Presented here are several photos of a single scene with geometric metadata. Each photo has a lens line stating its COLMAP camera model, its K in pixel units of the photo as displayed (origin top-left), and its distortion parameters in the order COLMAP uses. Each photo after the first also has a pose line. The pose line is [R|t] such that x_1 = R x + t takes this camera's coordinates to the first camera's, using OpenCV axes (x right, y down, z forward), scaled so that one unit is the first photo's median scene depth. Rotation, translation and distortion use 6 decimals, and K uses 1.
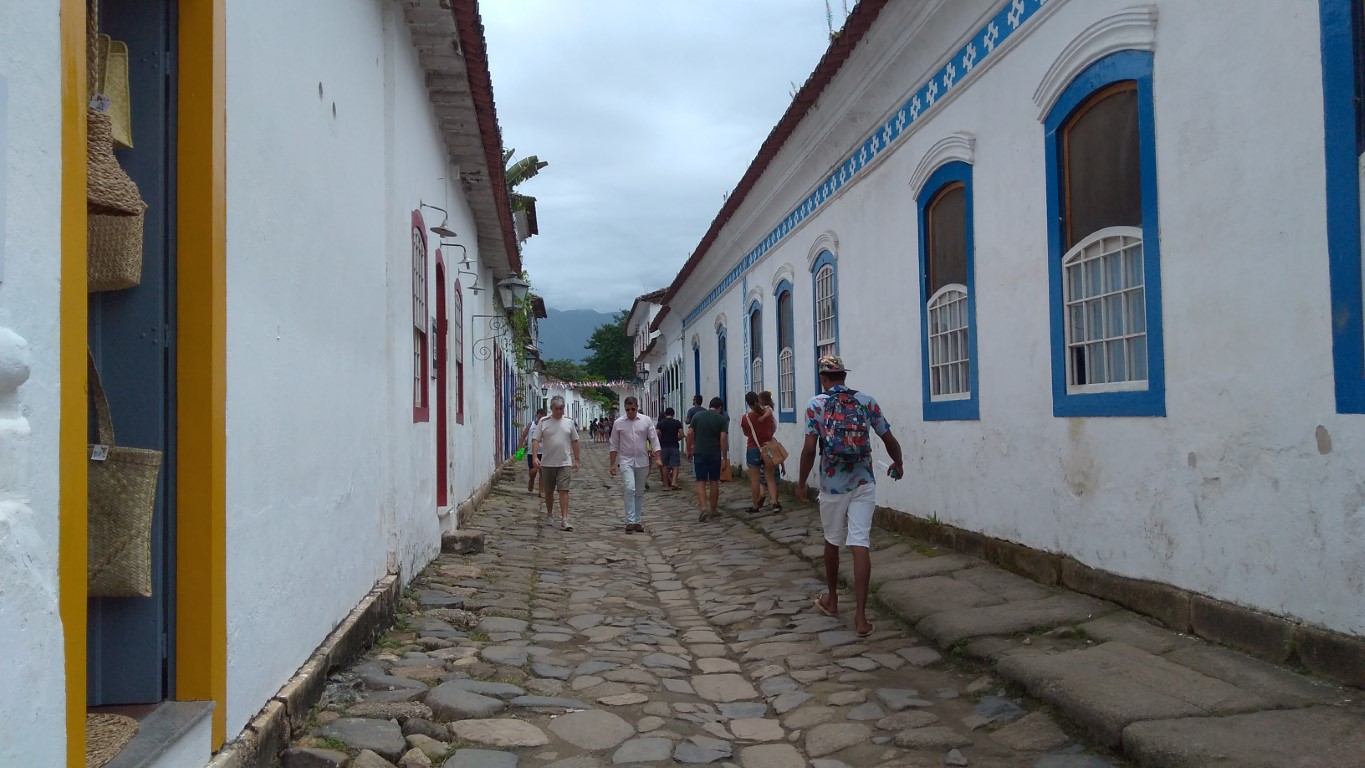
lens RADIAL K [[1081.3, 0, 682.5], [0, 1081.3, 390.5], [0, 0, 1]] dist [0.031877, -0.037692]
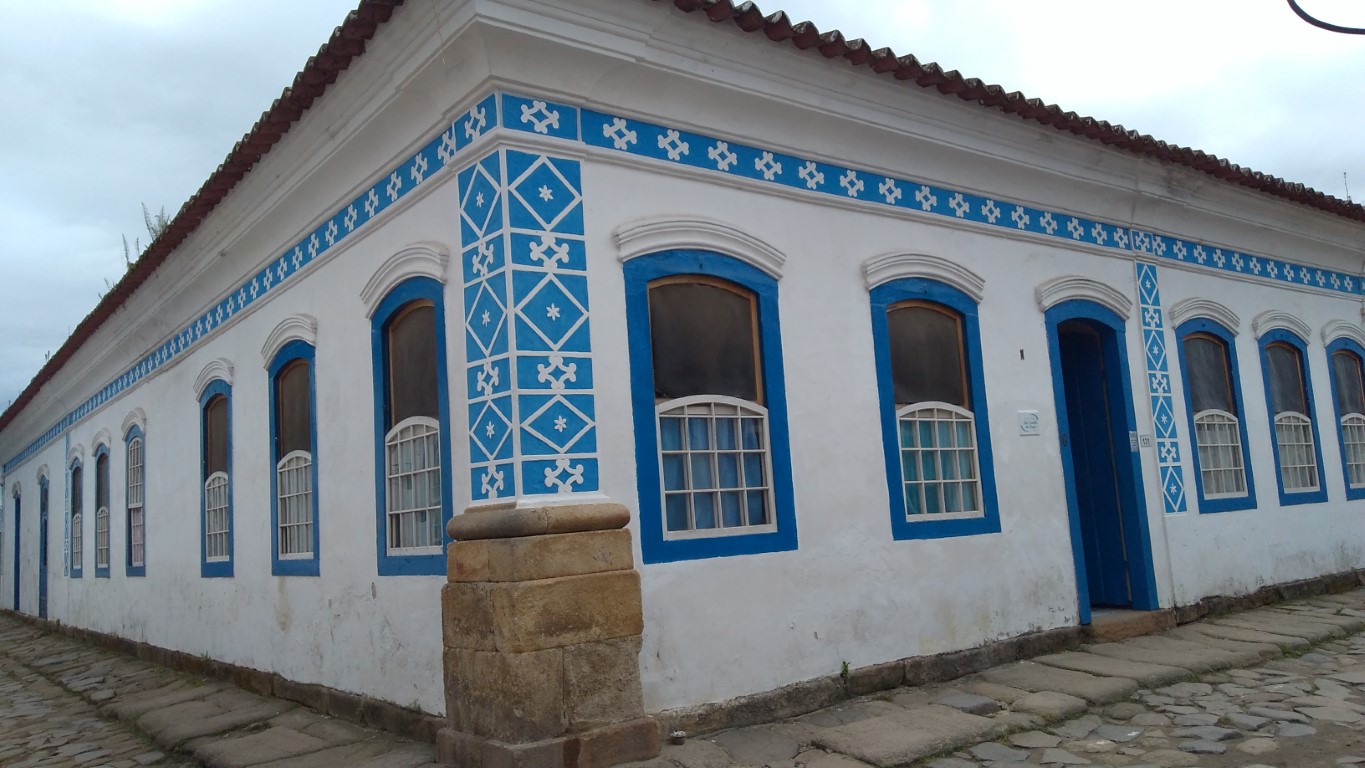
lens RADIAL K [[1081.3, 0, 682.5], [0, 1081.3, 390.5], [0, 0, 1]] dist [0.031877, -0.037692]
pose [[0.854203, 0.029832, 0.519084, 0.038543], [0.030794, 0.993697, -0.107783, -0.033204], [-0.519027, 0.108053, 0.847900, -0.367427]]
